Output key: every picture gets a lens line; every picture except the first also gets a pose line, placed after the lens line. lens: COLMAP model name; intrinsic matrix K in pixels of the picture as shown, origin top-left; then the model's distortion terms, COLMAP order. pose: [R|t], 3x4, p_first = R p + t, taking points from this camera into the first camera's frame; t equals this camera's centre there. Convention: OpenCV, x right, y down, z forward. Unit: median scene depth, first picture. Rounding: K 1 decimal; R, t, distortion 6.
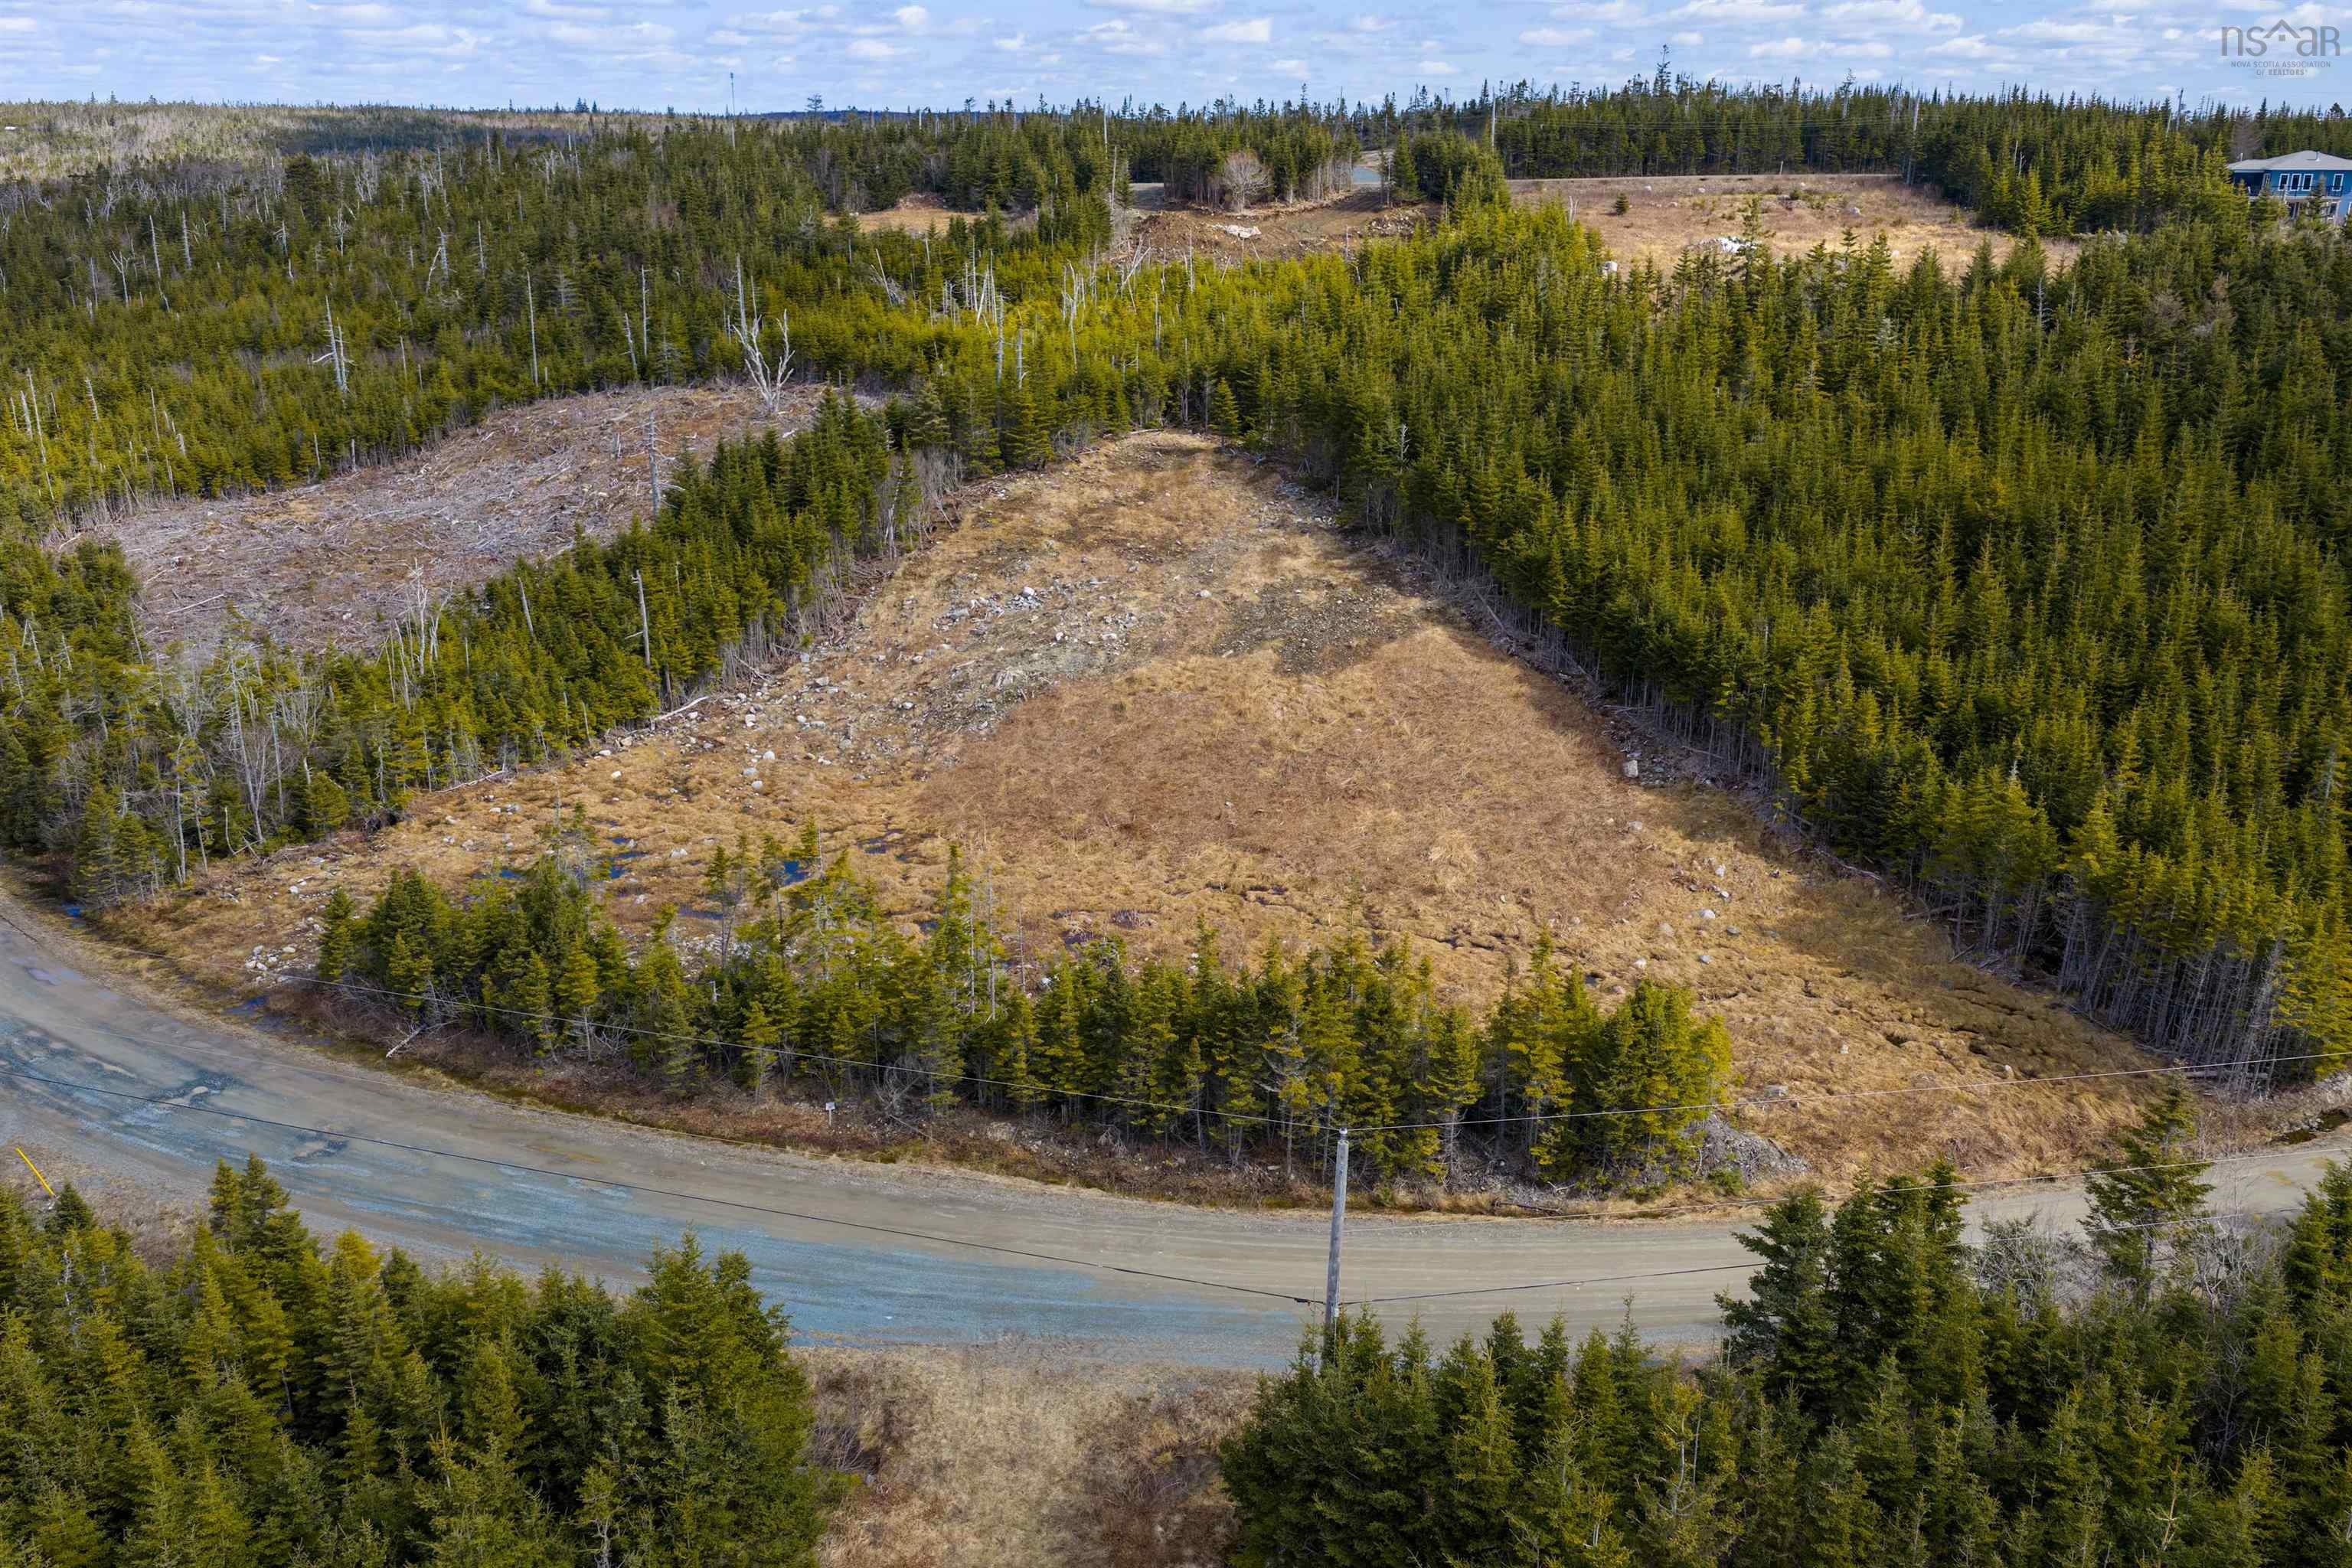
lens RADIAL K [[1965.5, 0, 1176.0], [0, 1965.5, 784.0], [0, 0, 1]] dist [0.012924, -0.005250]
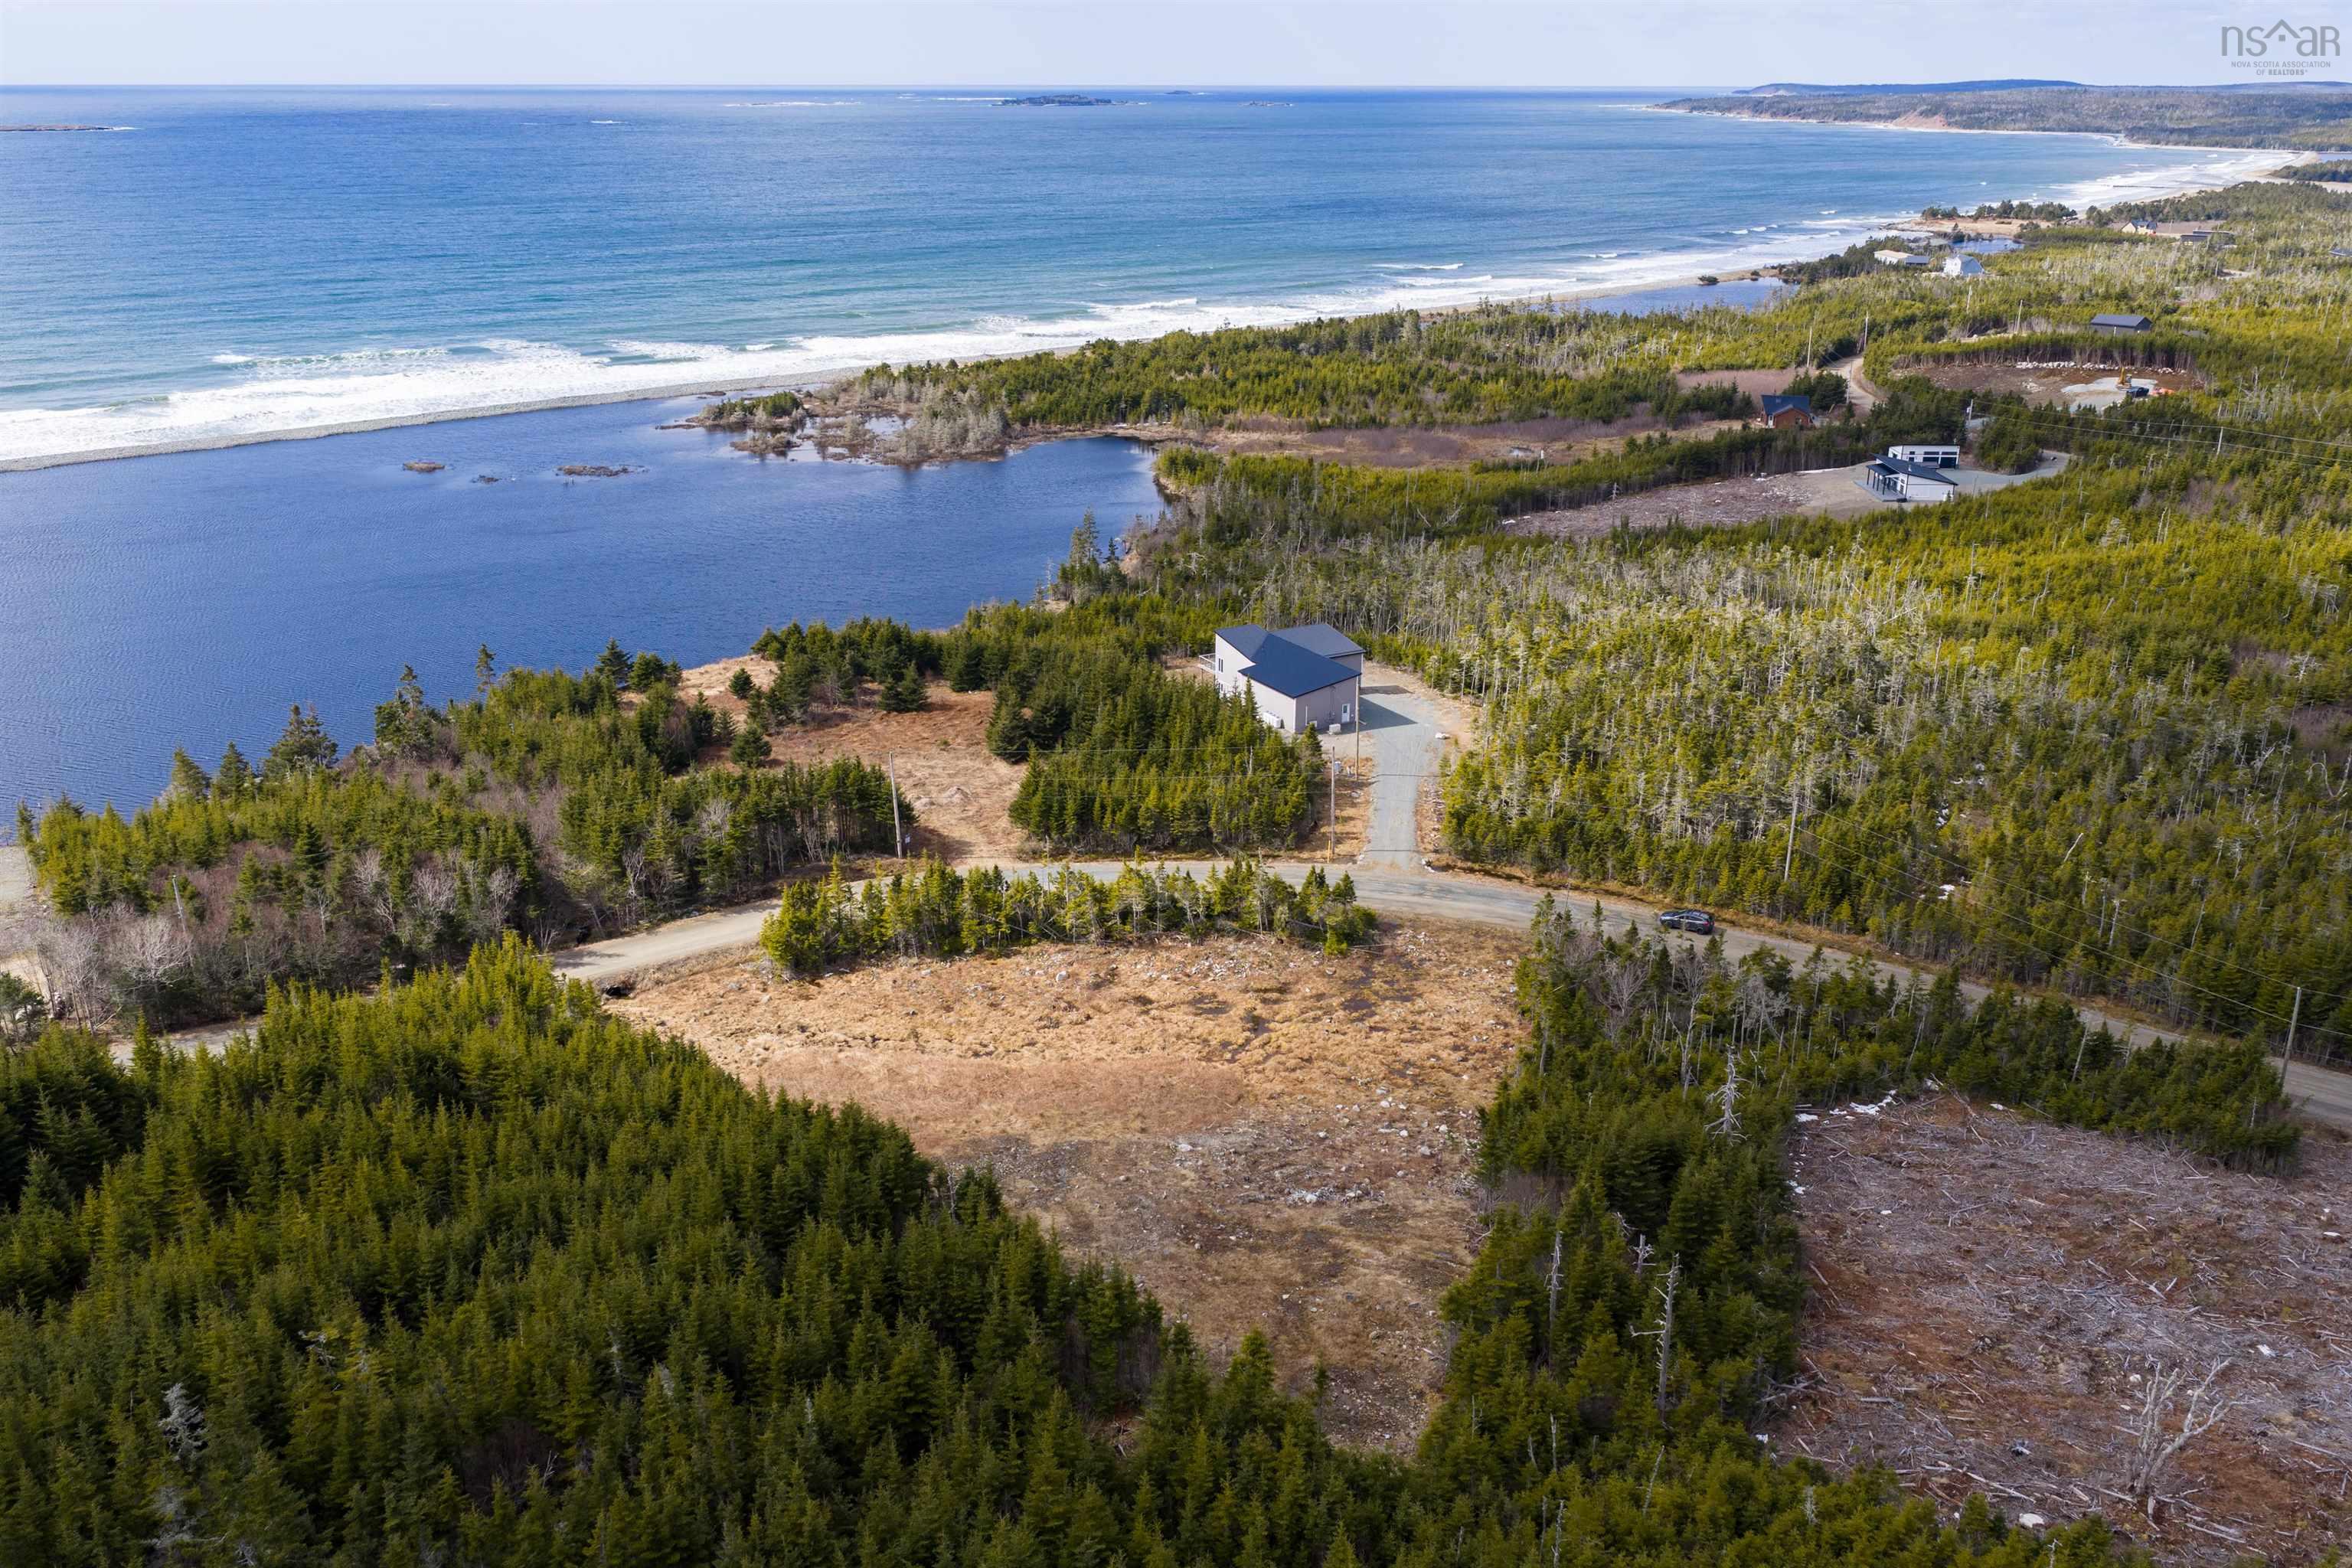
lens RADIAL K [[1965.5, 0, 1176.0], [0, 1965.5, 784.0], [0, 0, 1]] dist [0.012924, -0.005250]
pose [[-0.953428, 0.117007, -0.278002, 0.306990], [-0.082261, 0.785880, 0.612883, -1.095237], [0.290188, 0.607208, -0.739655, 1.982524]]
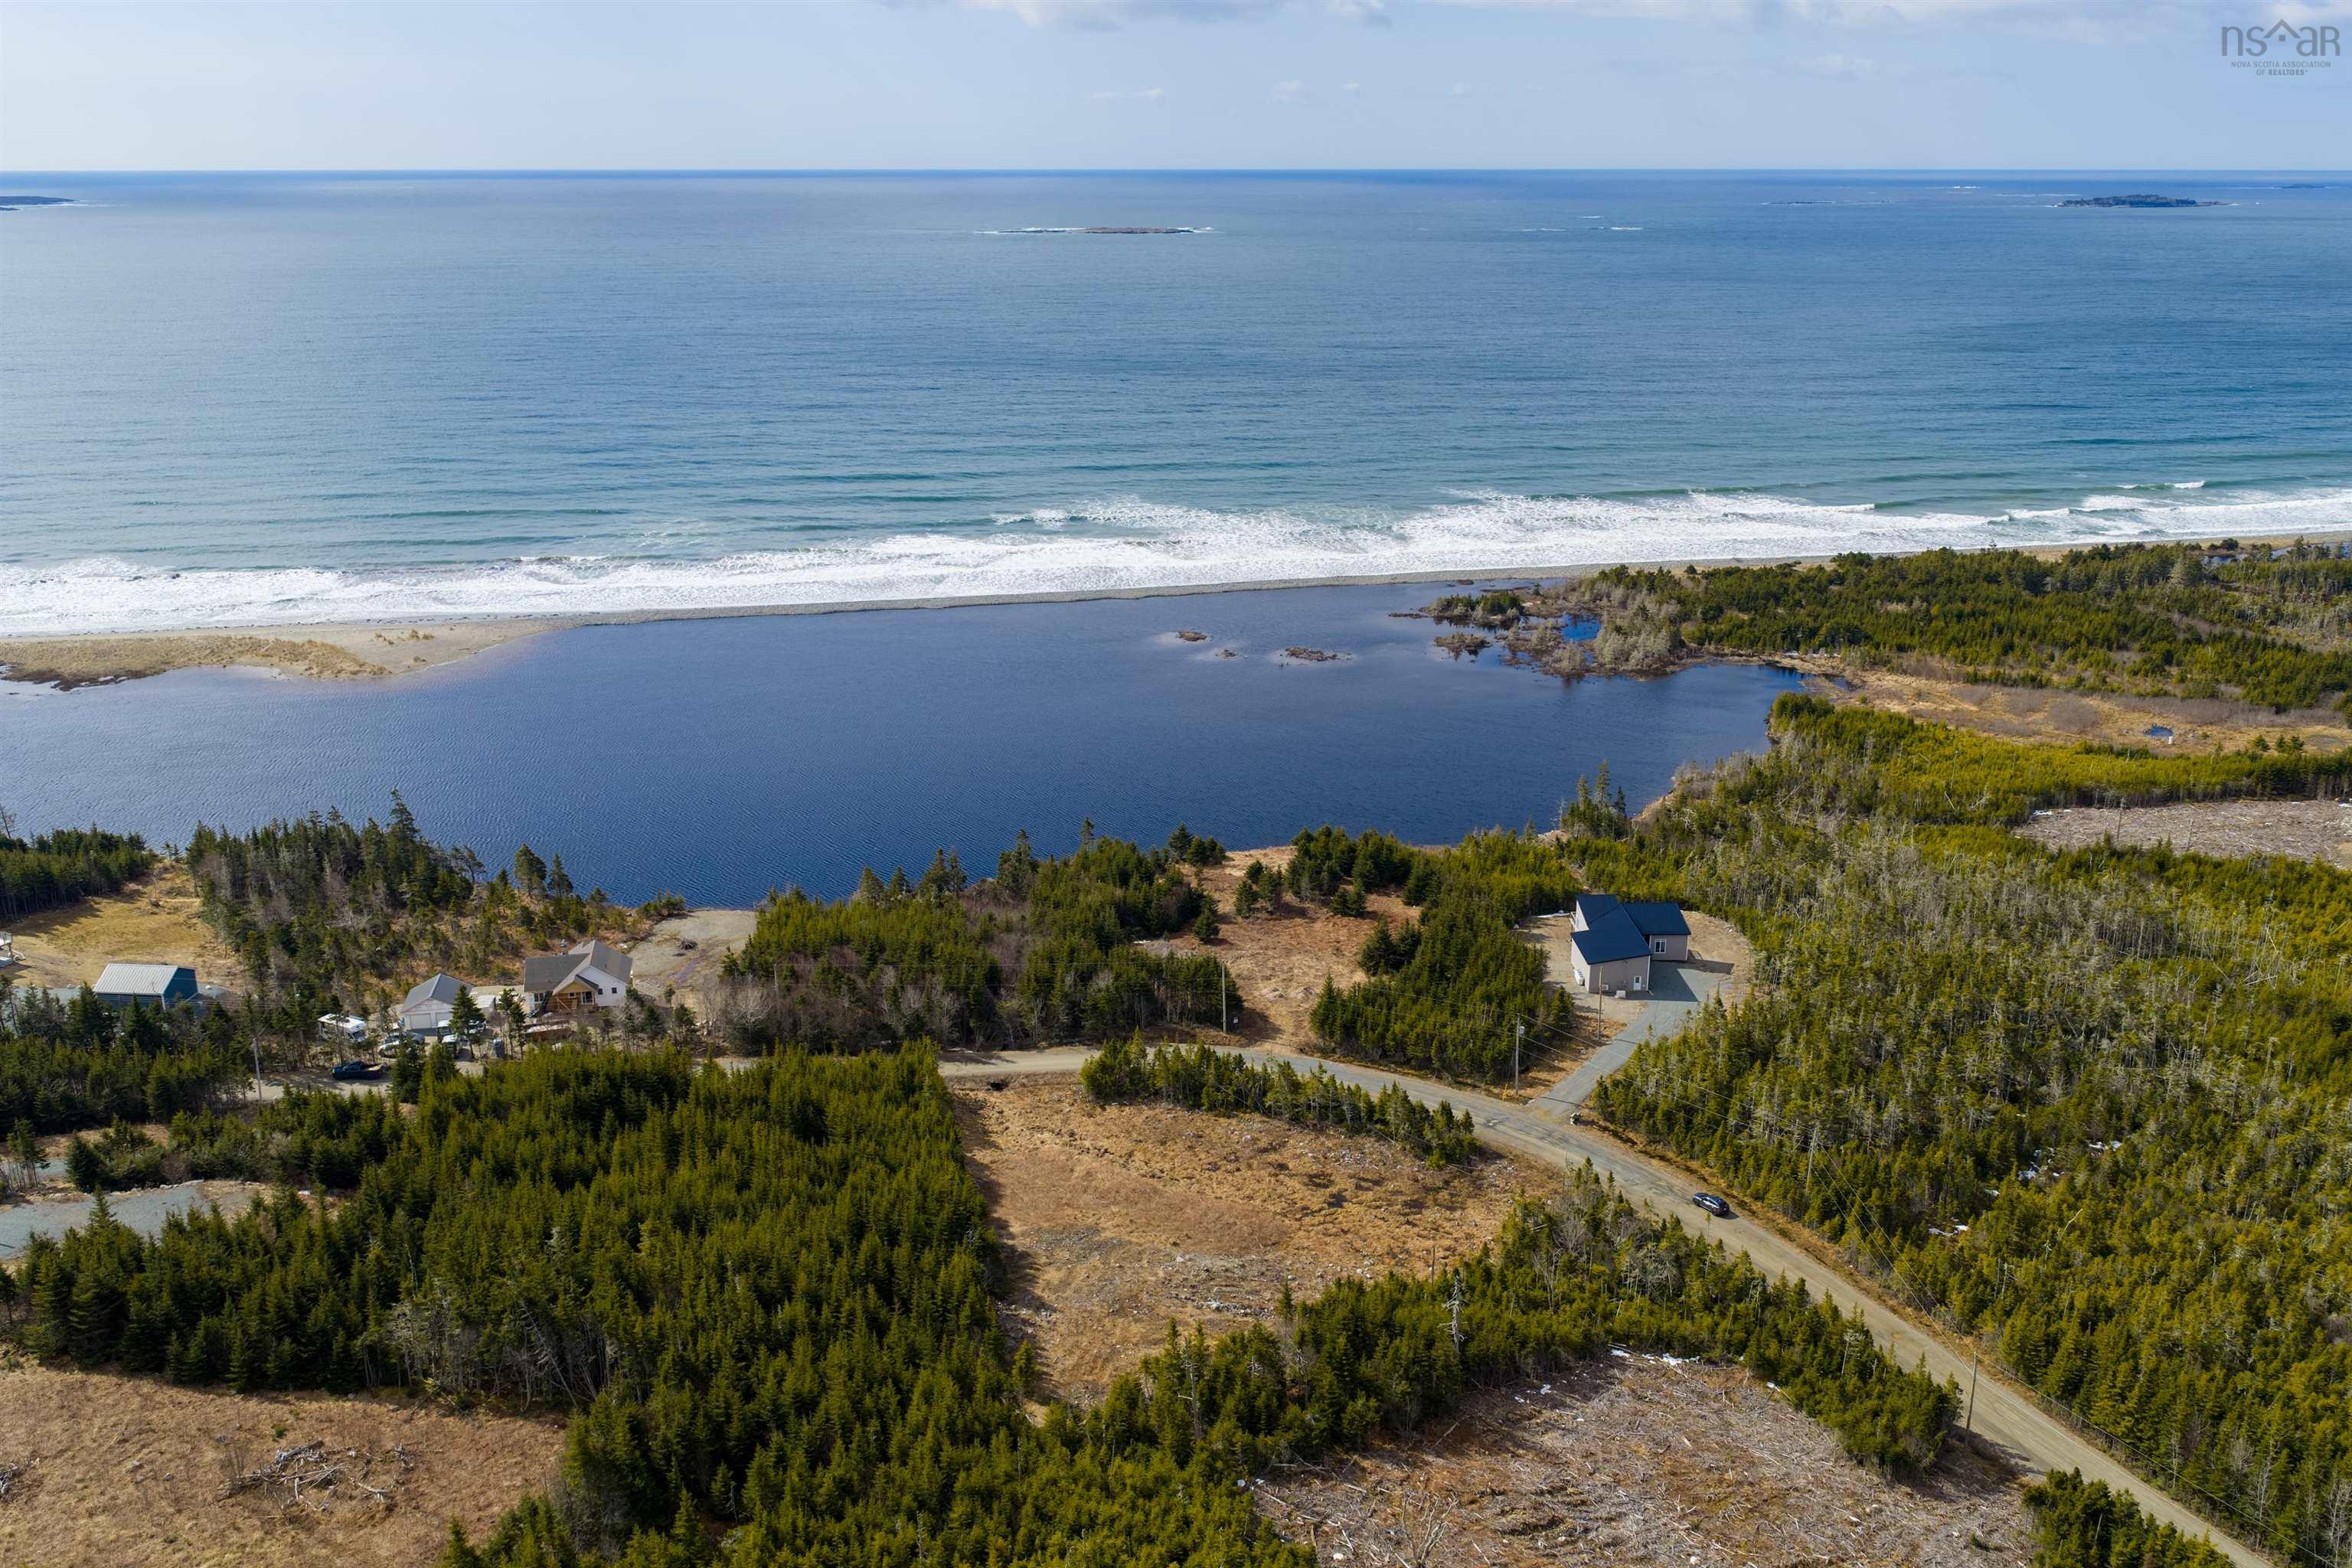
lens RADIAL K [[2009.9, 0, 1176.0], [0, 2009.9, 784.0], [0, 0, 1]] dist [0.058964, -0.168883]
pose [[-0.981765, -0.039951, 0.185852, -0.419389], [0.076563, 0.811765, 0.578943, -1.773123], [-0.173998, 0.582616, -0.793904, 2.586383]]
